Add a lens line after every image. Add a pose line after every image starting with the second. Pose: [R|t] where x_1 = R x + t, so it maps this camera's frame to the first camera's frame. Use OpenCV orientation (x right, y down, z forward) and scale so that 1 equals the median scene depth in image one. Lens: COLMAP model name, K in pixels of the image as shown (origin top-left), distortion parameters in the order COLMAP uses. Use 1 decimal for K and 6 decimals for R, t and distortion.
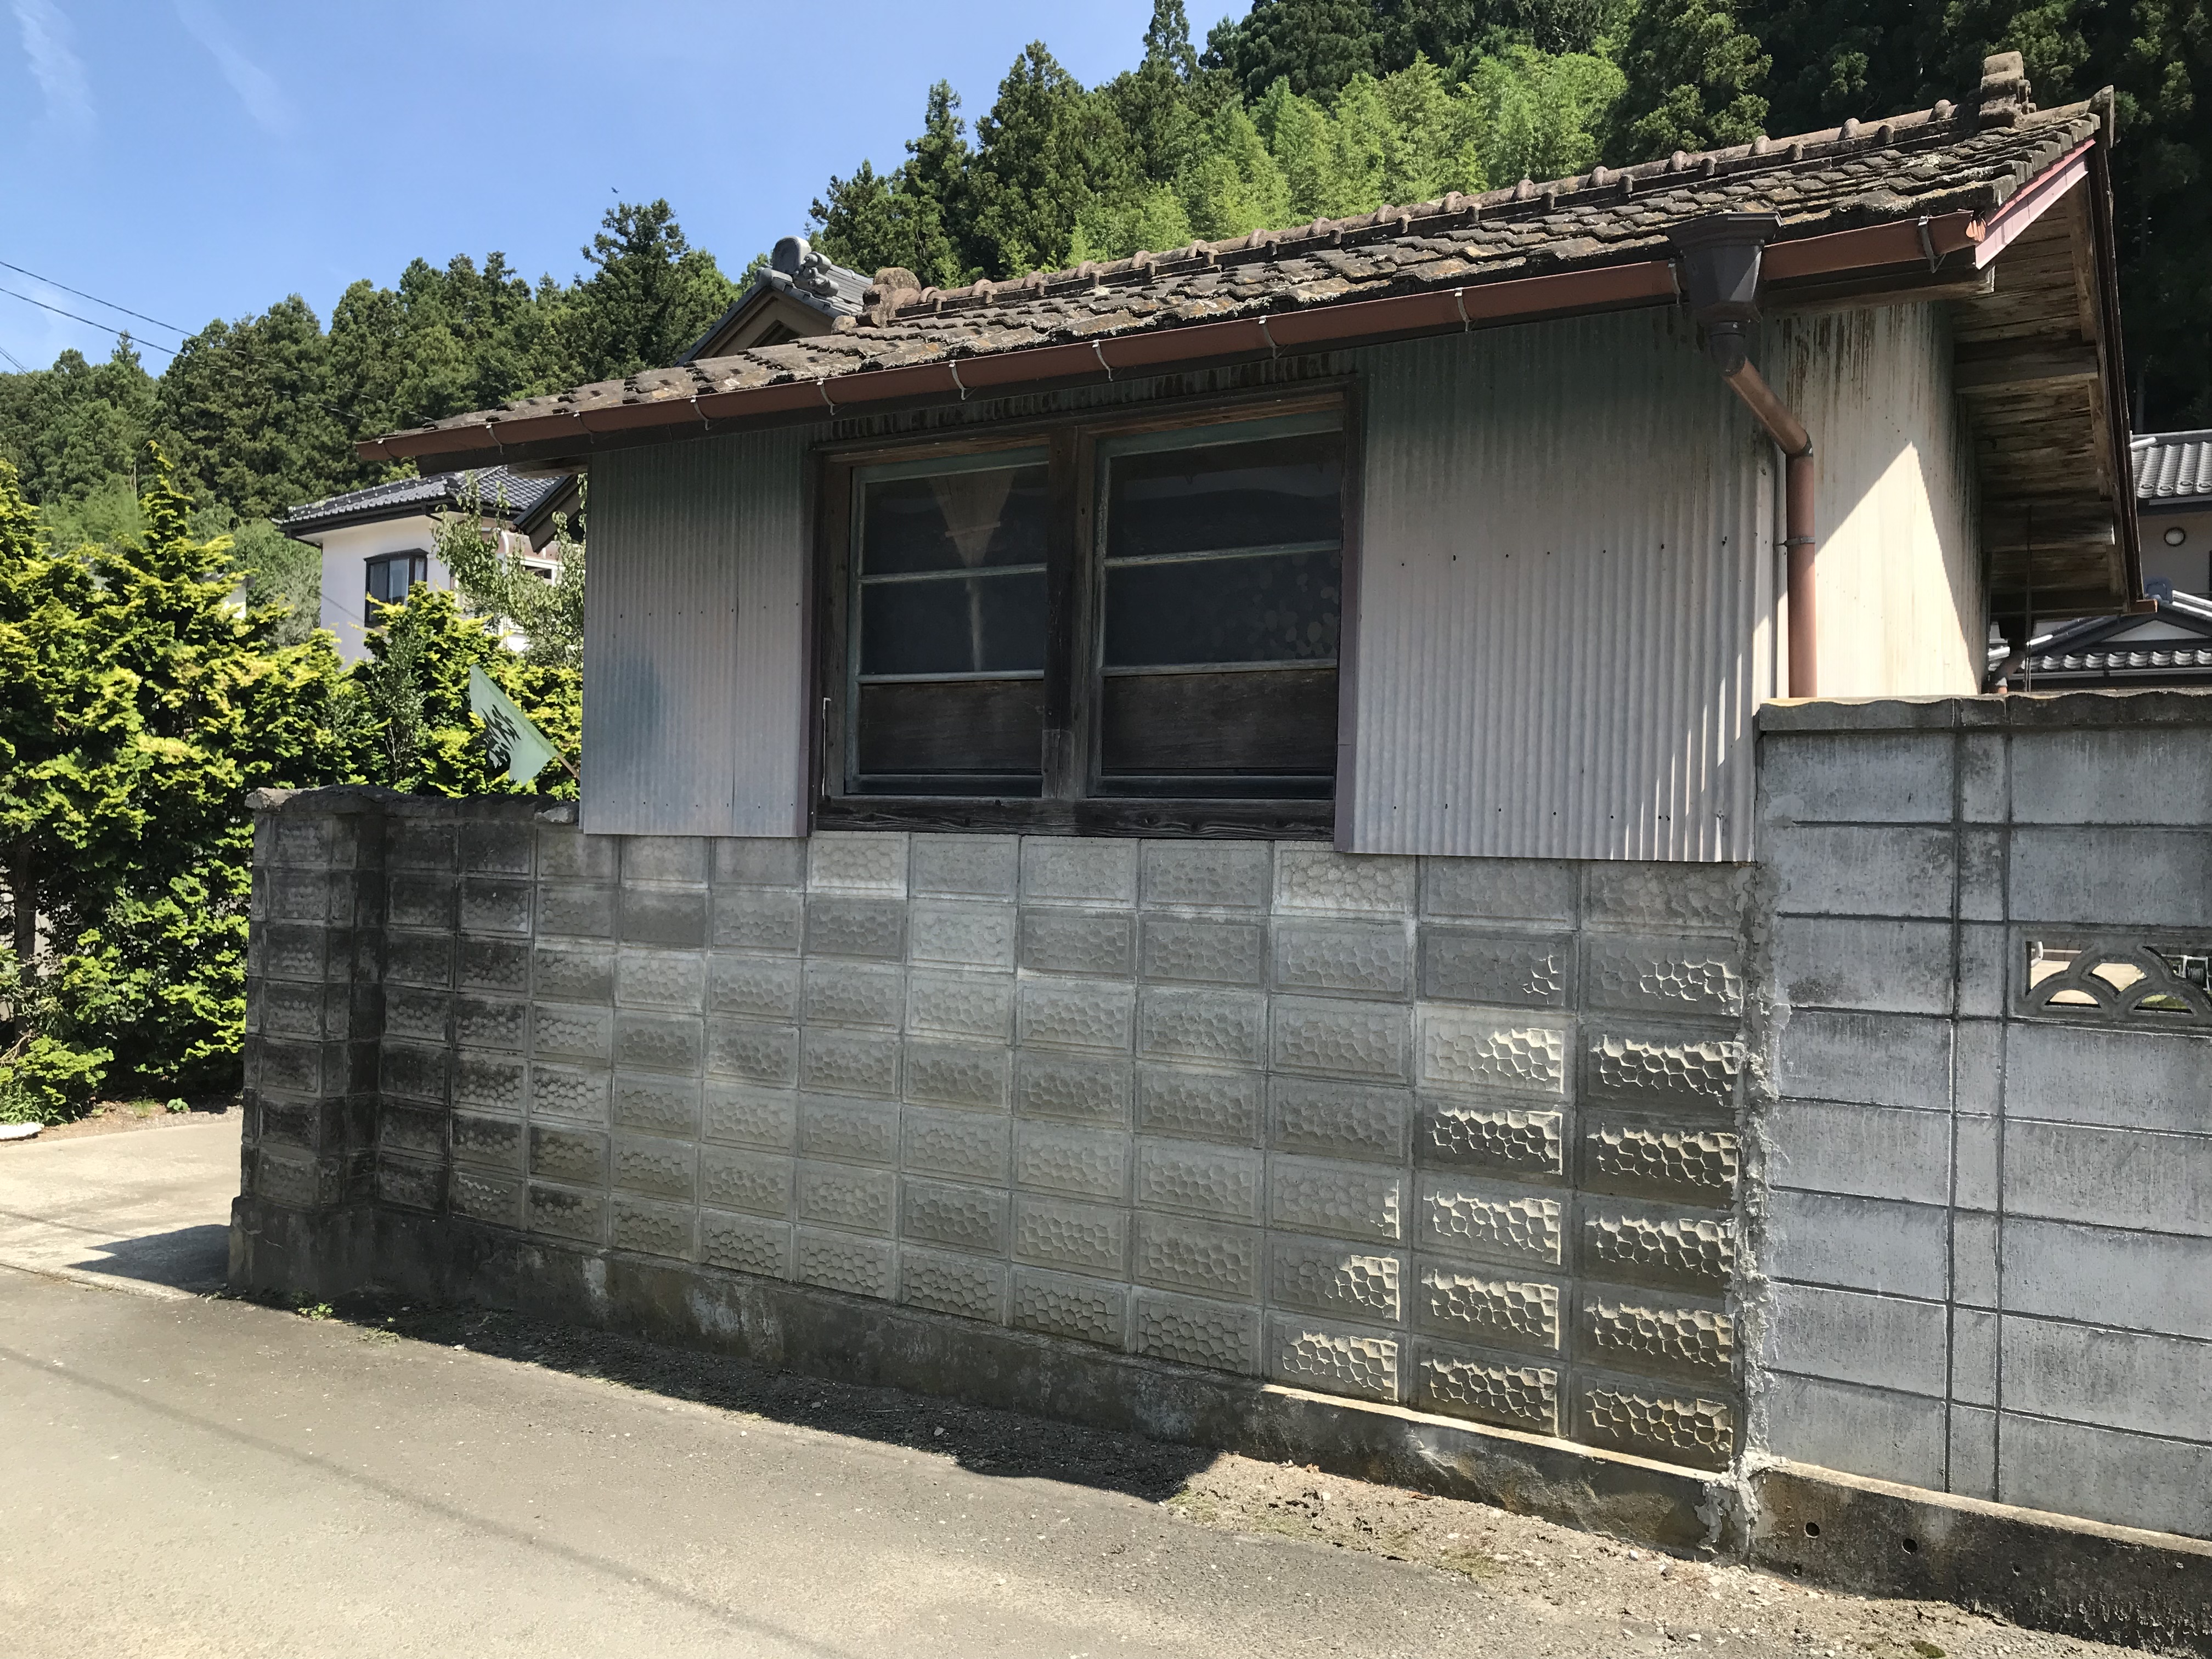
lens RADIAL K [[1818.1, 0, 1109.9], [0, 1818.1, 850.0], [0, 0, 1]] dist [0.038178, -0.034897]
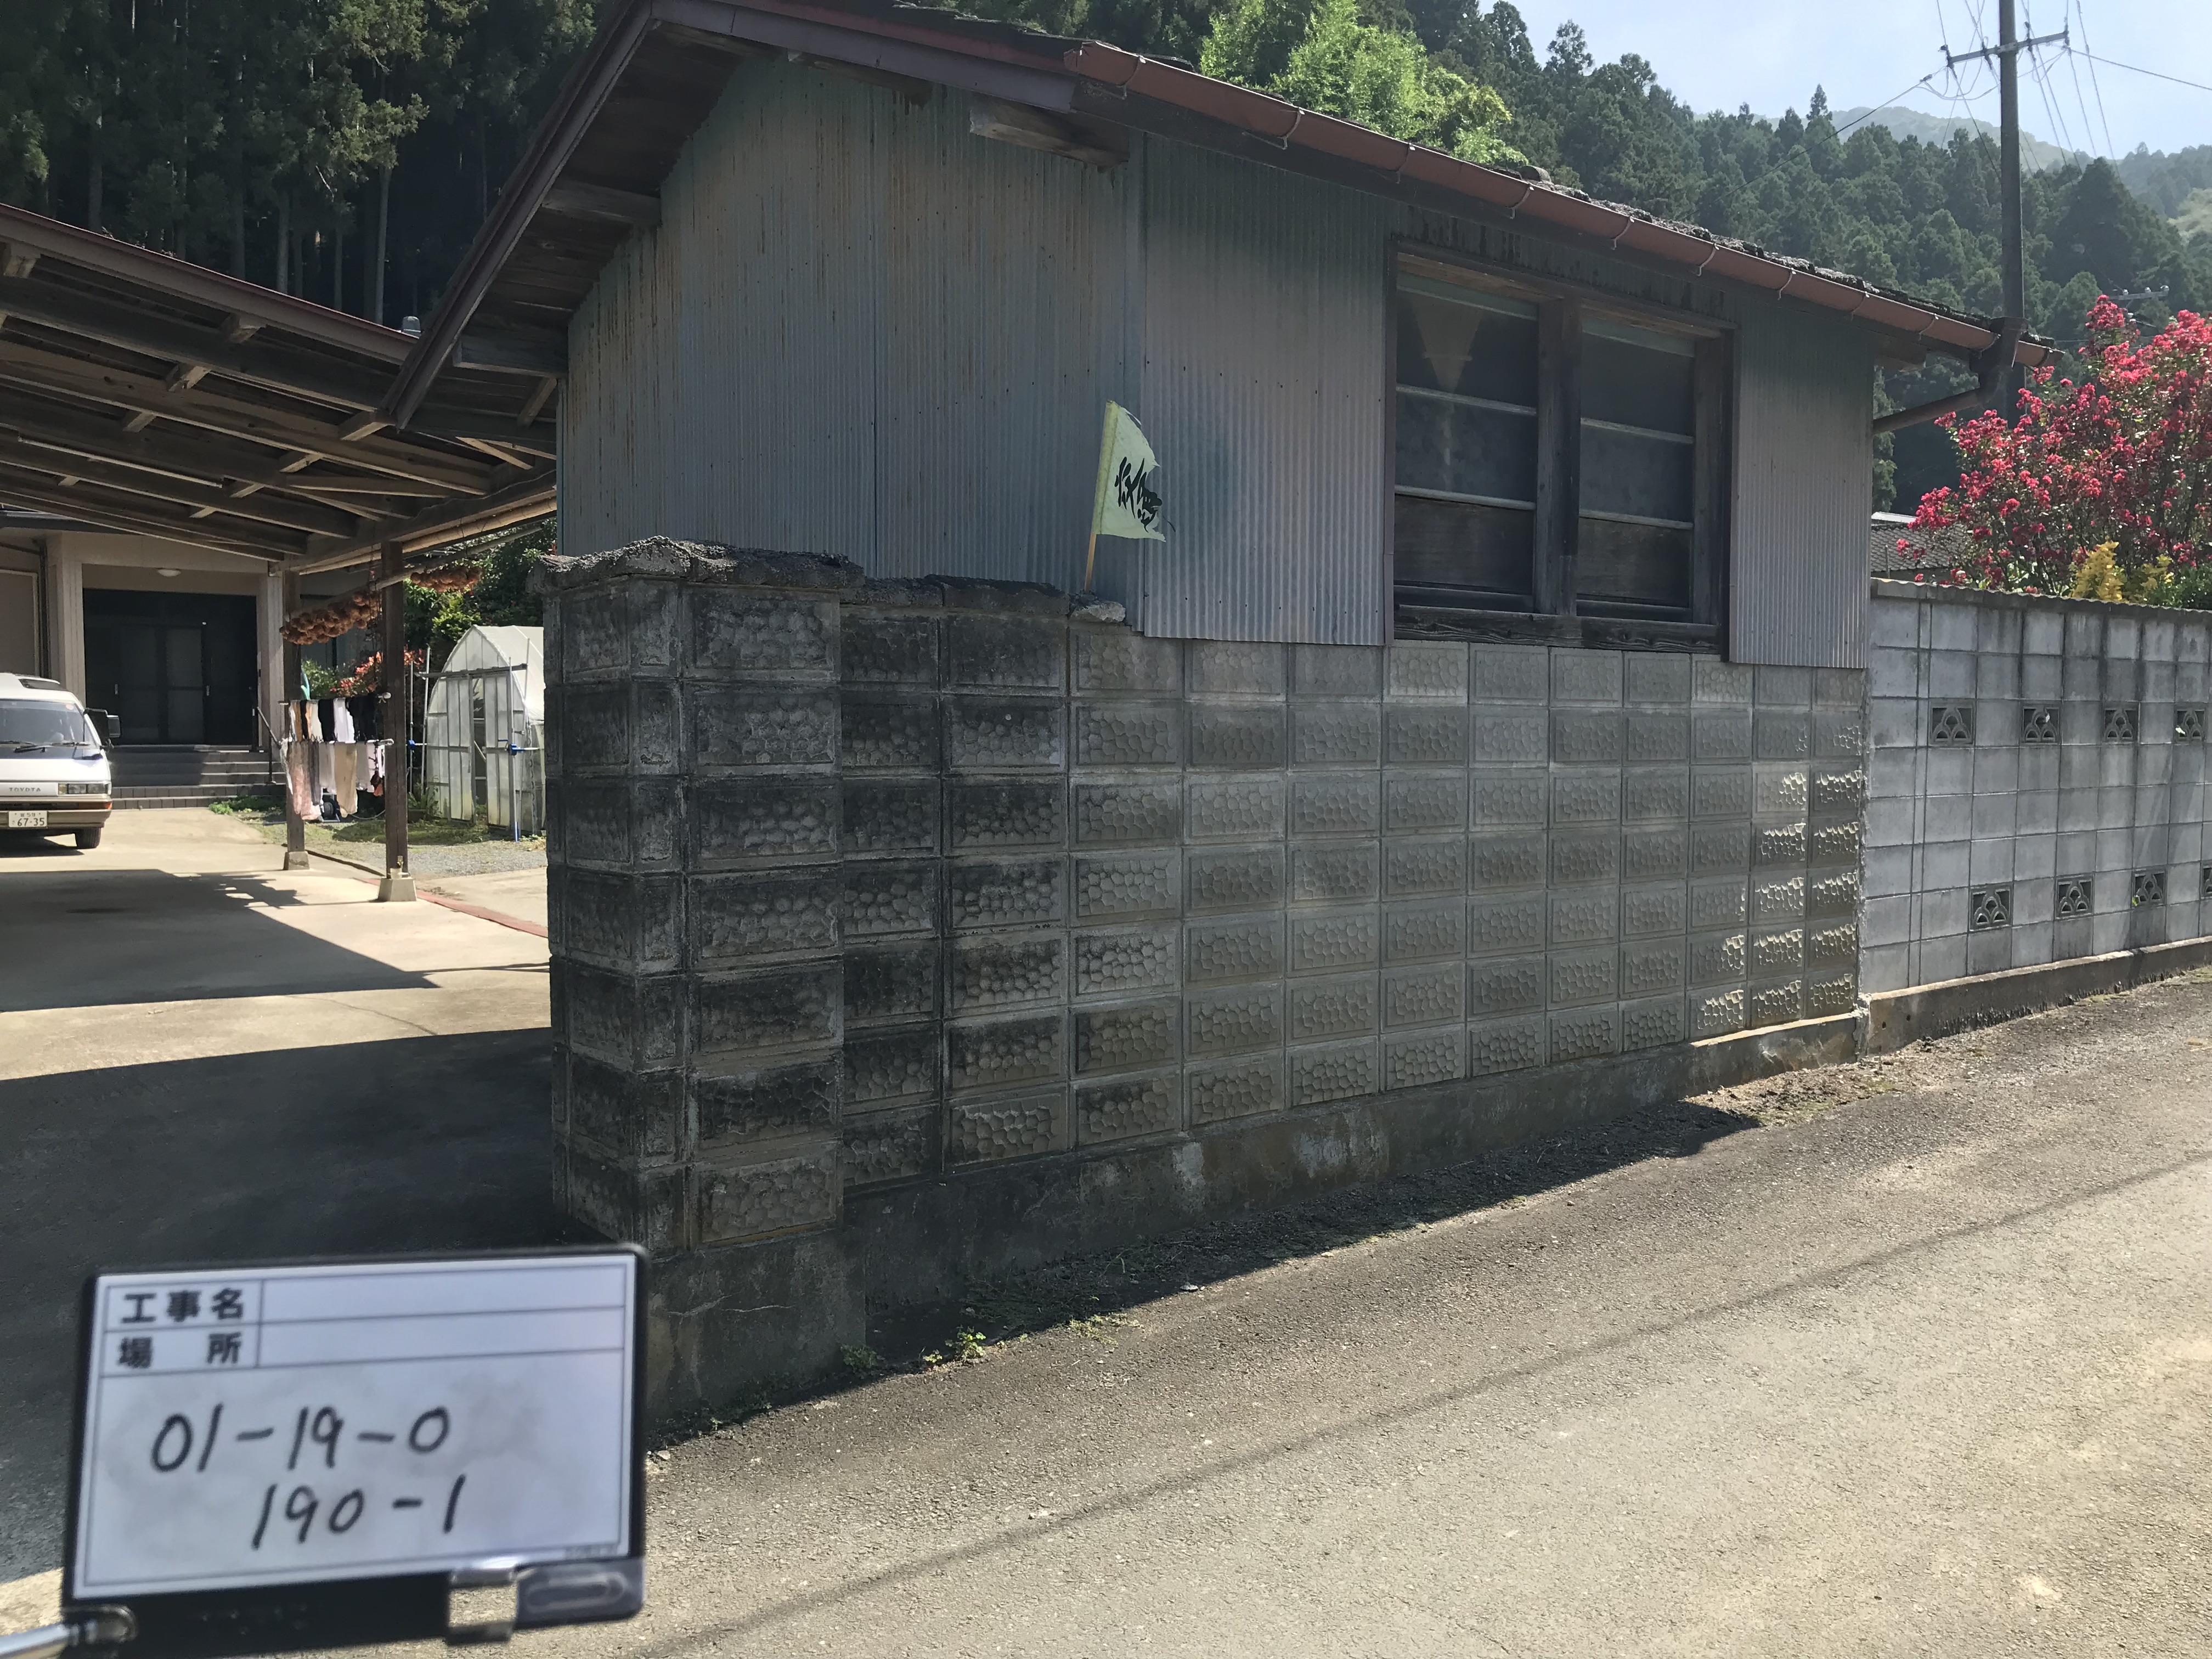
lens RADIAL K [[1818.1, 0, 1095.2], [0, 1818.1, 793.9], [0, 0, 1]] dist [0.038178, -0.034897]
pose [[0.317291, -0.058371, 0.946530, -1.468061], [0.004097, 0.998179, 0.060182, 0.016671], [-0.948319, -0.015217, 0.316952, 1.058318]]
